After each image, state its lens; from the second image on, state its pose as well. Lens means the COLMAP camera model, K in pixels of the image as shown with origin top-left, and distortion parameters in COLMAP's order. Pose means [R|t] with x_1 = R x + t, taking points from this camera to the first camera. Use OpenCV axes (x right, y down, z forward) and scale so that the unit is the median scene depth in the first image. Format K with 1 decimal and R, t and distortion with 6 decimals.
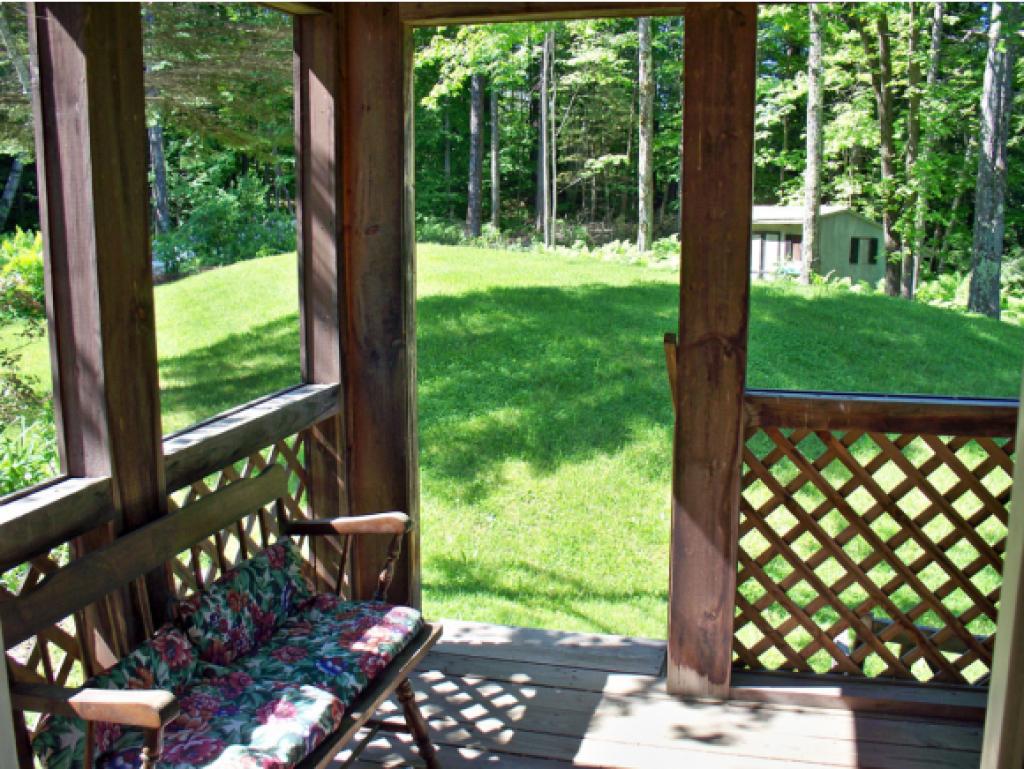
lens RADIAL K [[1085.8, 0, 512.0], [0, 1085.8, 384.5], [0, 0, 1]] dist [-0.215733, 0.264638]
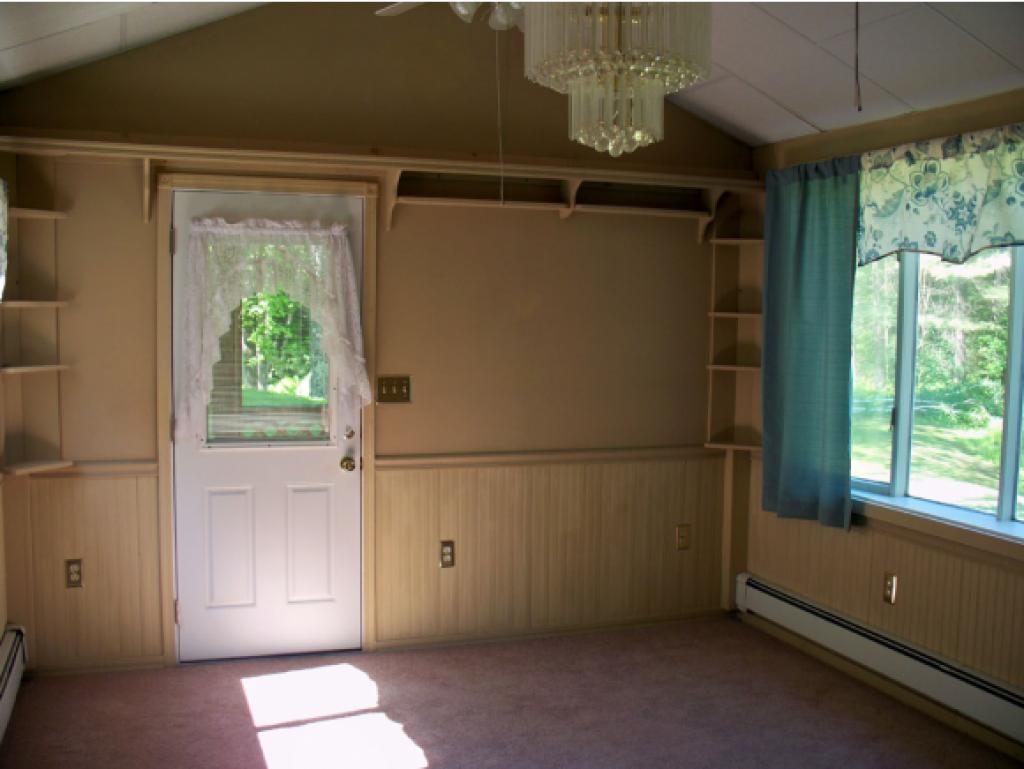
lens RADIAL K [[1085.8, 0, 512.0], [0, 1085.8, 384.5], [0, 0, 1]] dist [-0.215733, 0.264638]
pose [[0.821185, -0.029141, 0.569917, -0.115663], [0.090972, 0.992609, -0.080326, 0.037391], [-0.563364, 0.117809, 0.817766, -0.222418]]
